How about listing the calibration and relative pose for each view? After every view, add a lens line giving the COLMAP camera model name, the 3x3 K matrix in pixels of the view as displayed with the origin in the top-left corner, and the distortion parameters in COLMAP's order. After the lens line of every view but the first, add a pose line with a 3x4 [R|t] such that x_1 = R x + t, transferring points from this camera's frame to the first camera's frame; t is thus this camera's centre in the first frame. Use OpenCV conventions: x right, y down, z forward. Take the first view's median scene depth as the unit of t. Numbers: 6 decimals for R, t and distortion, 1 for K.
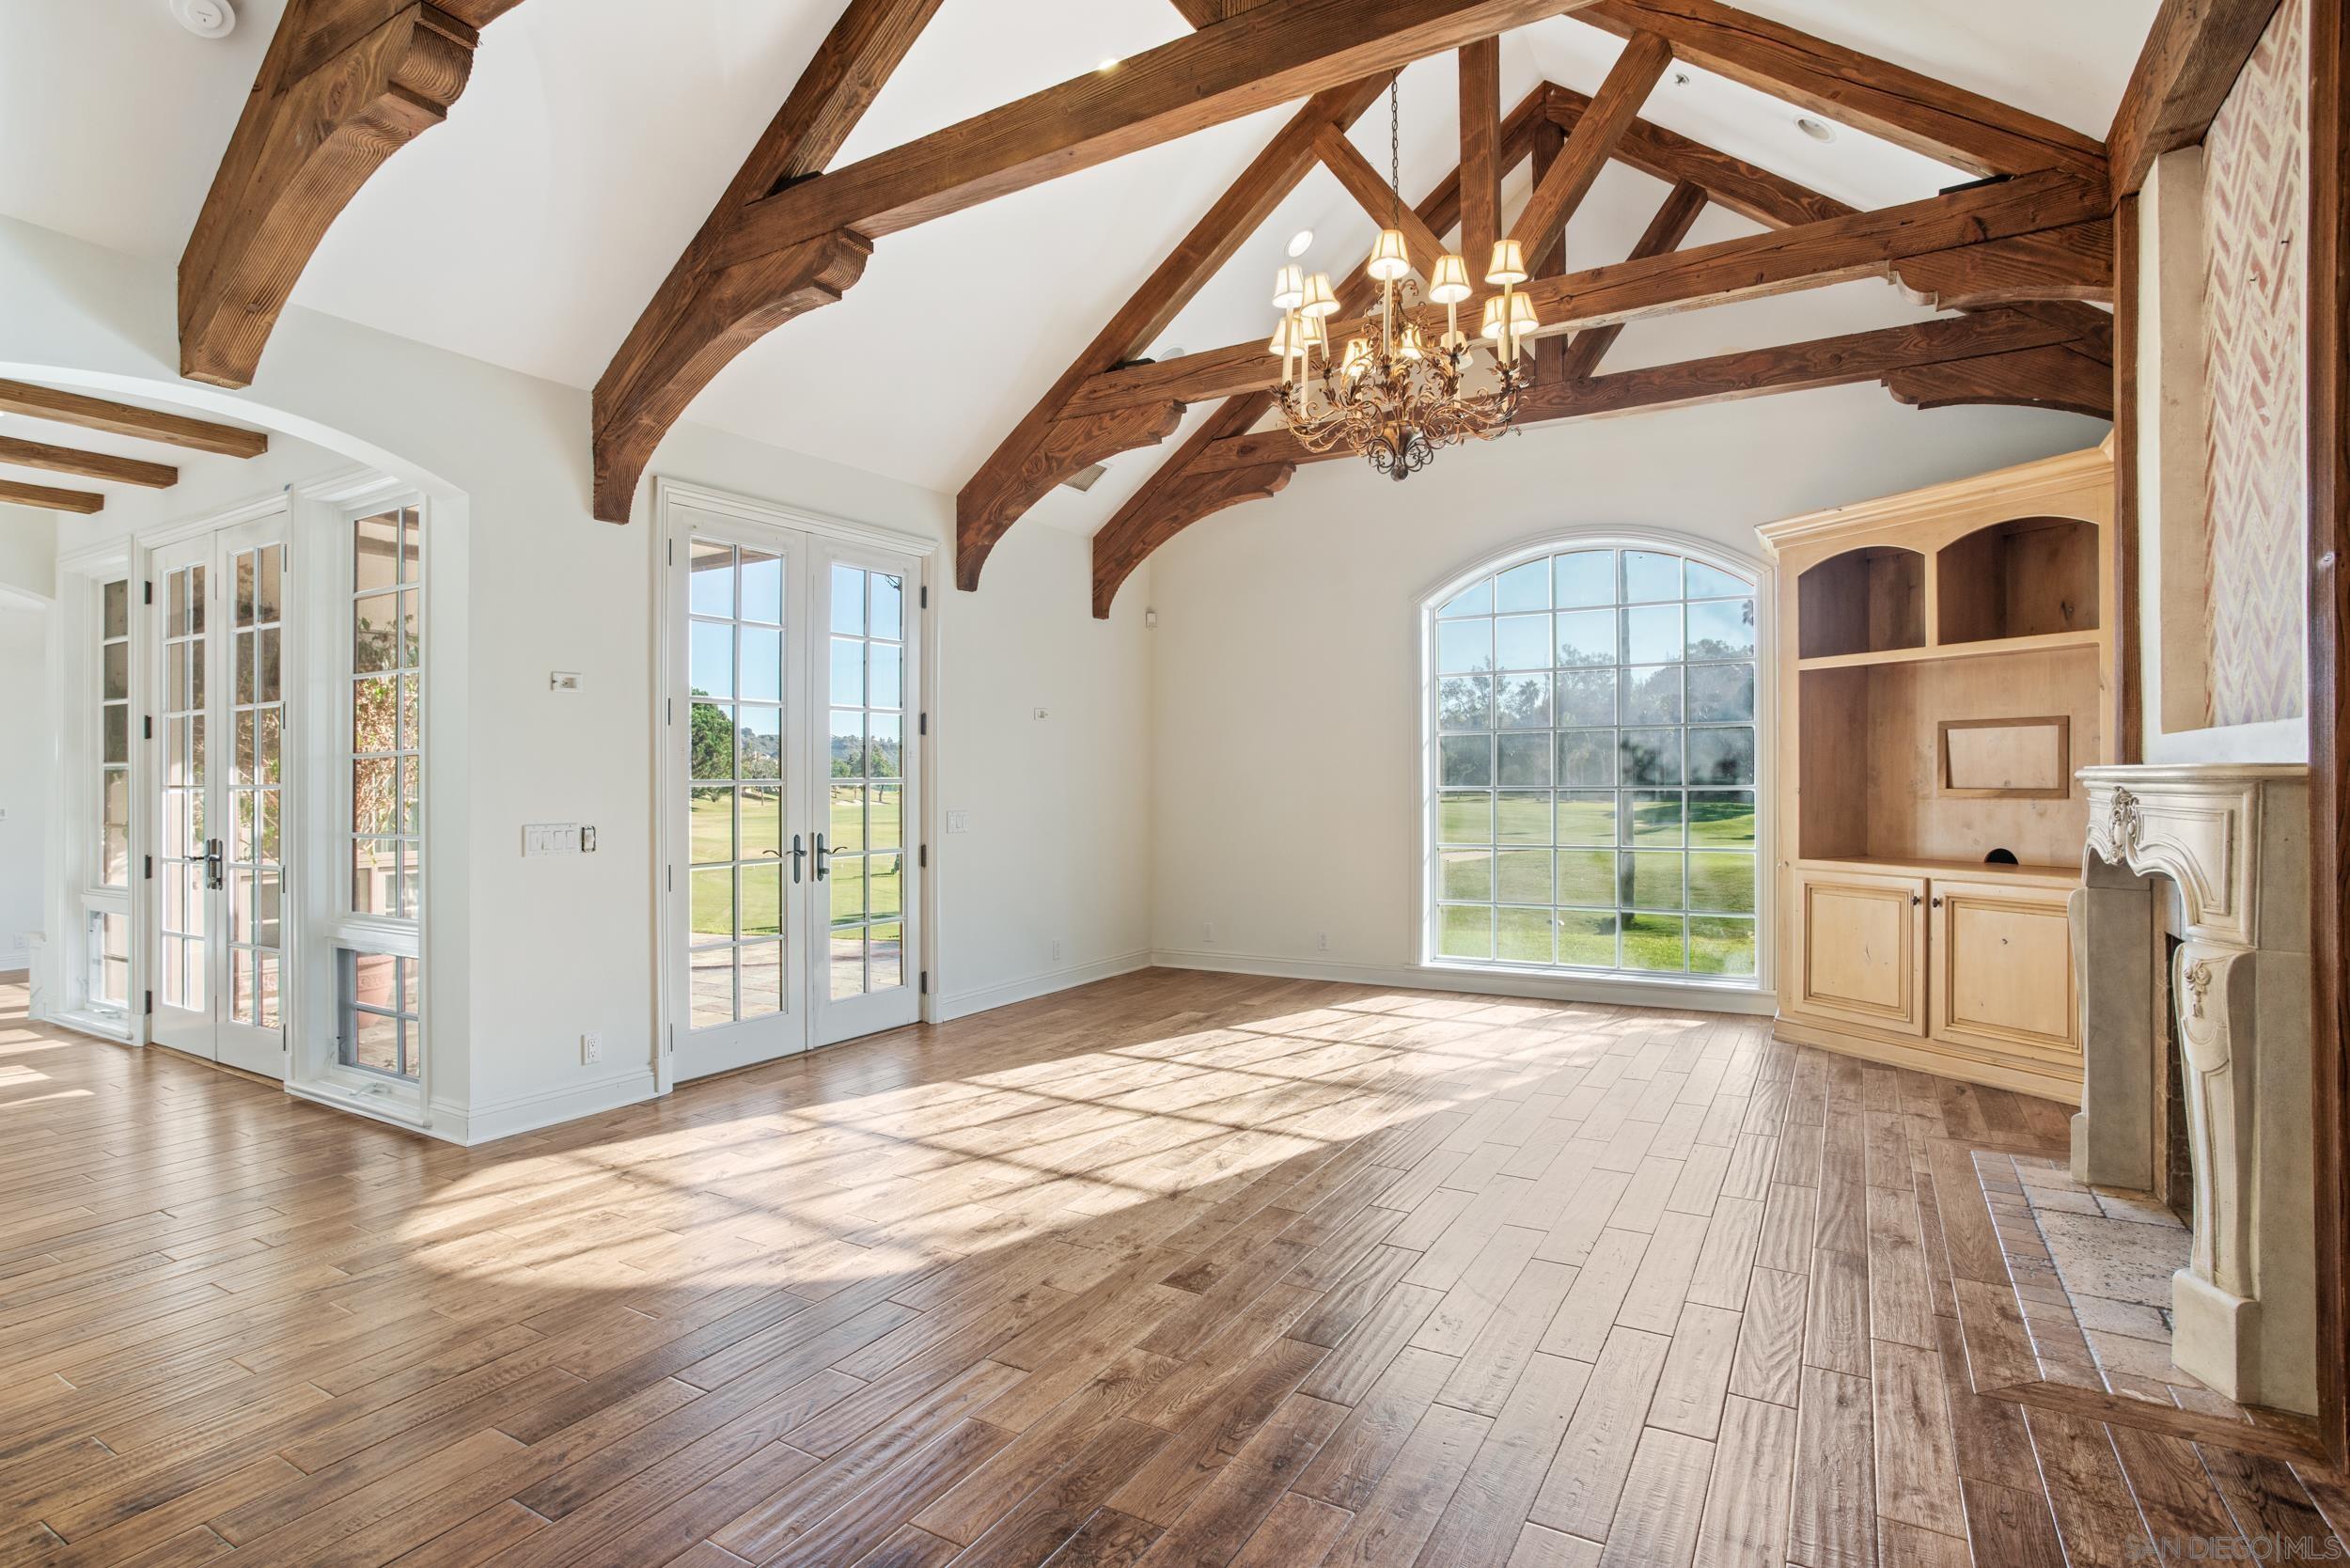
lens RADIAL K [[1153.7, 0, 1162.7], [0, 1153.7, 786.6], [0, 0, 1]] dist [-0.034176, 0.001790]
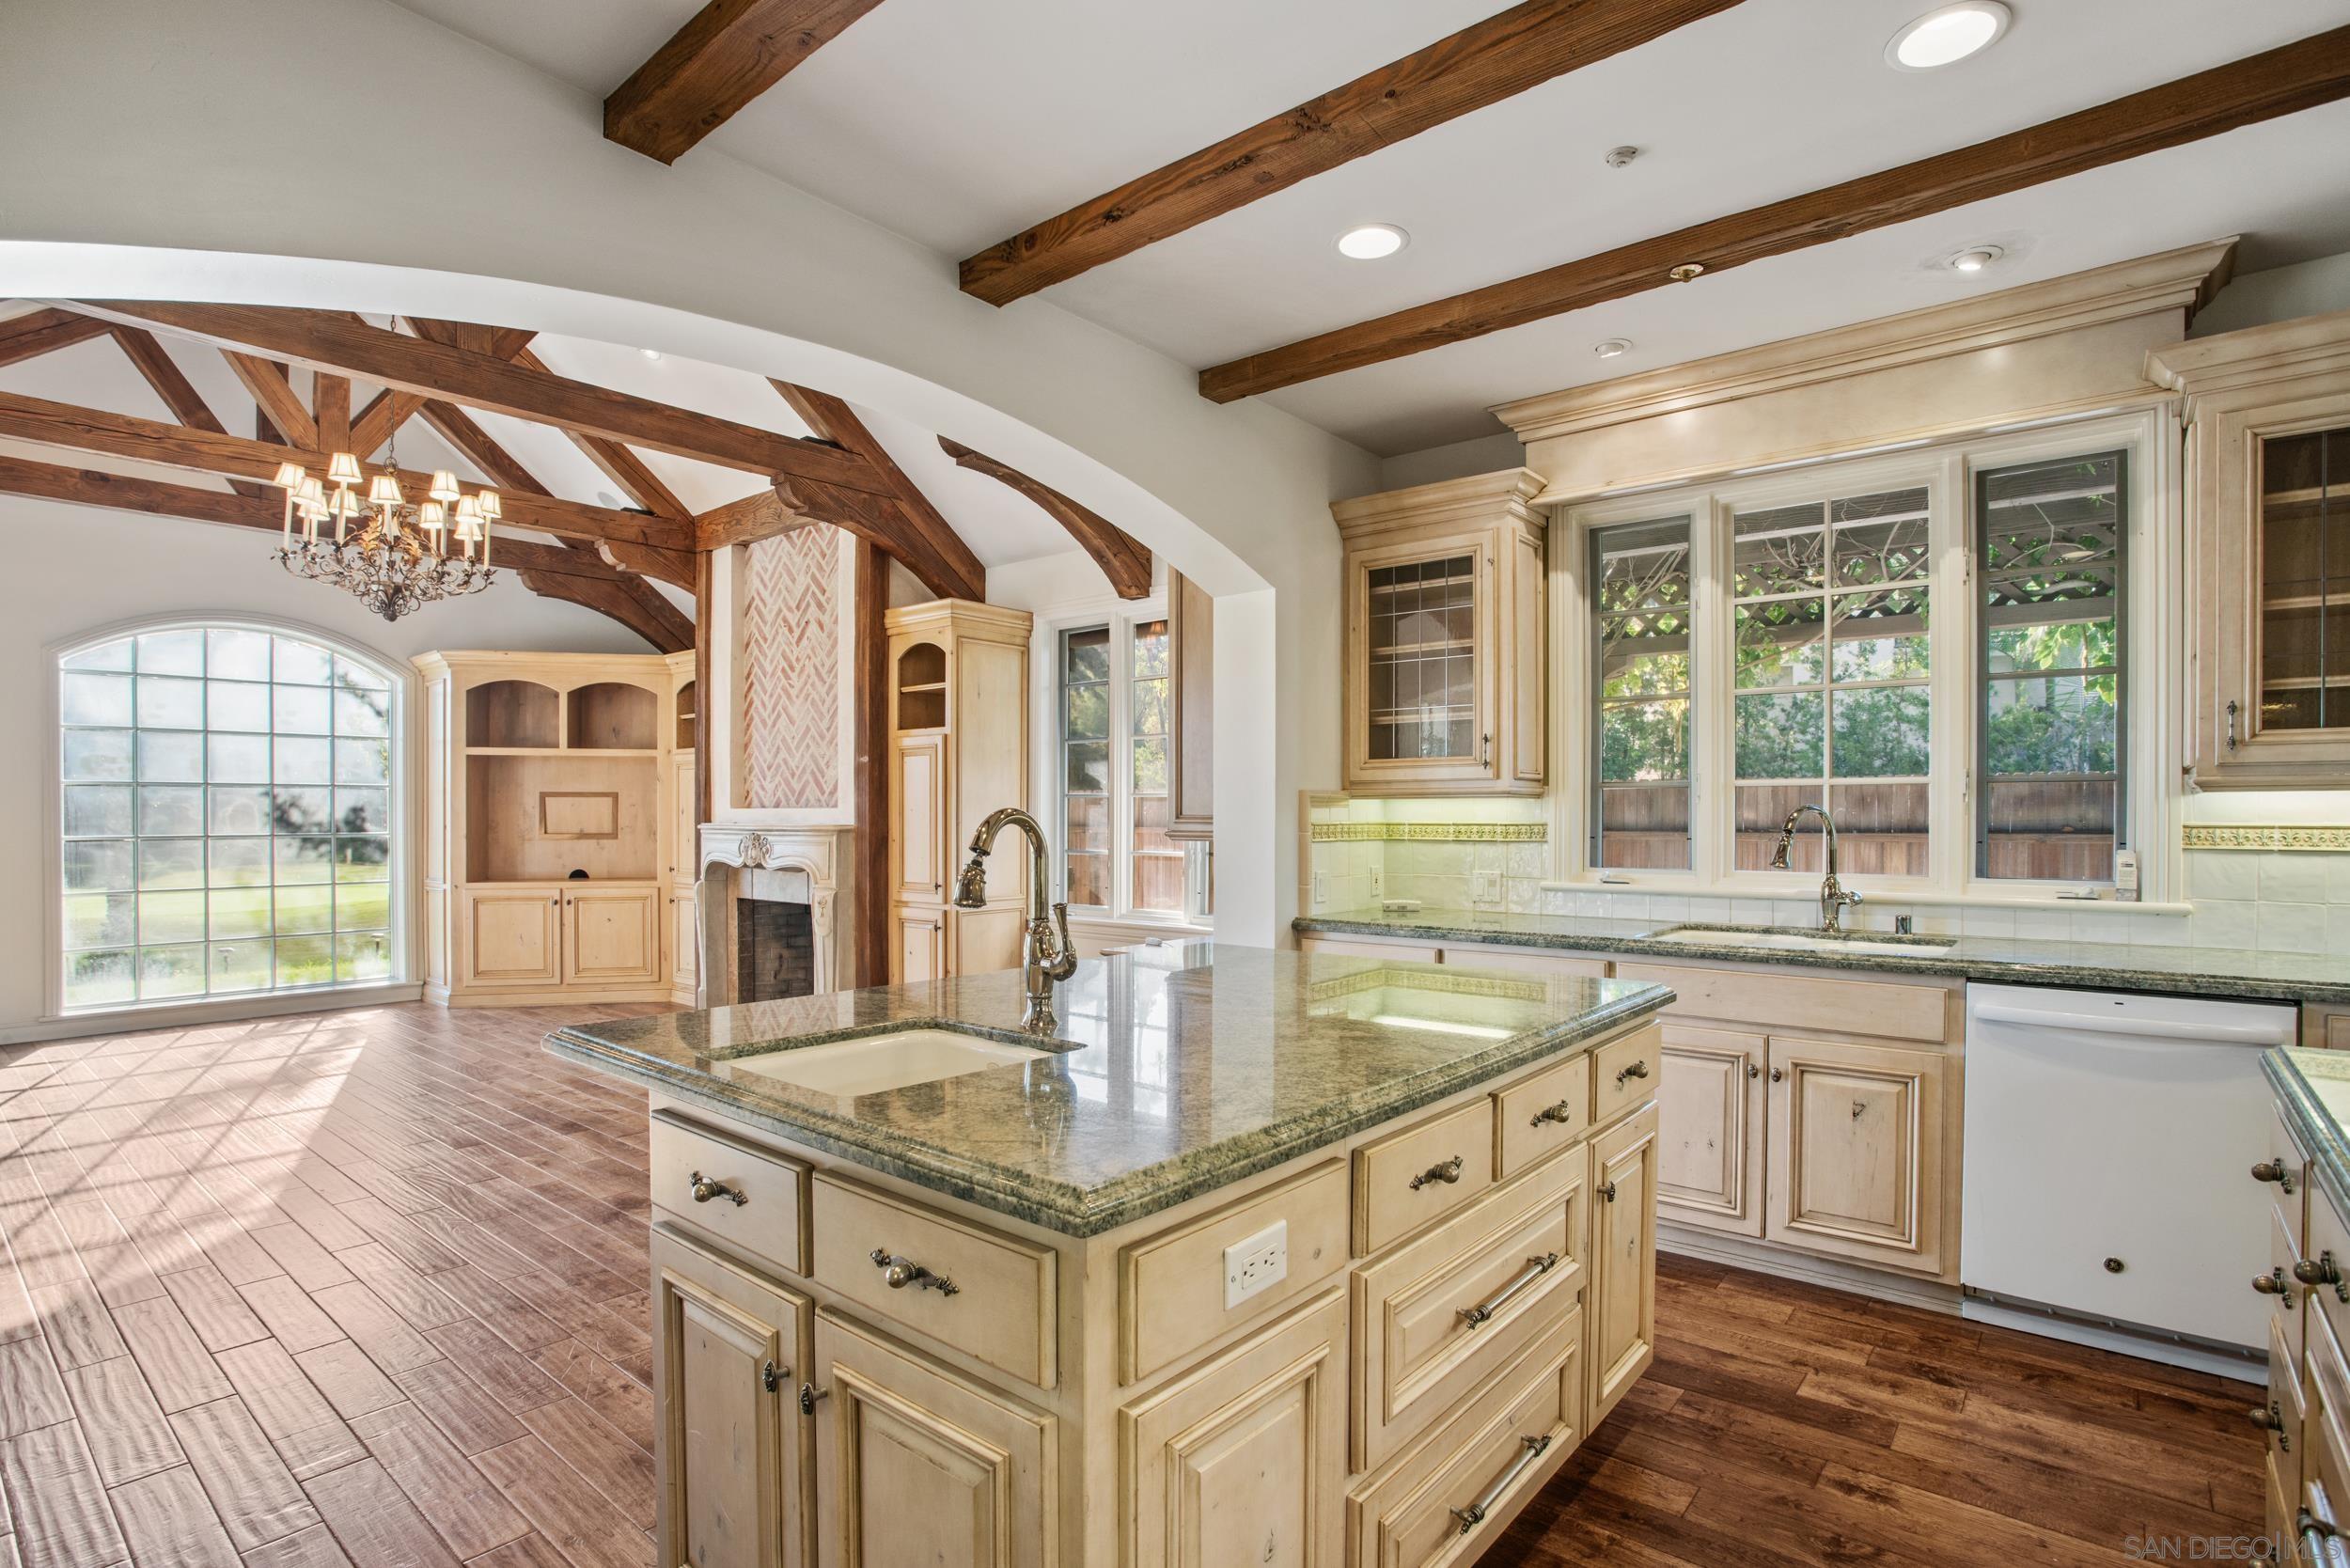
lens RADIAL K [[1153.7, 0, 1163.8], [0, 1153.7, 801.1], [0, 0, 1]] dist [-0.034176, 0.001790]
pose [[0.162512, 0.016656, 0.986566, -0.830525], [0.004554, 0.999834, -0.017630, -0.012769], [-0.986696, 0.007358, 0.162409, -0.139919]]
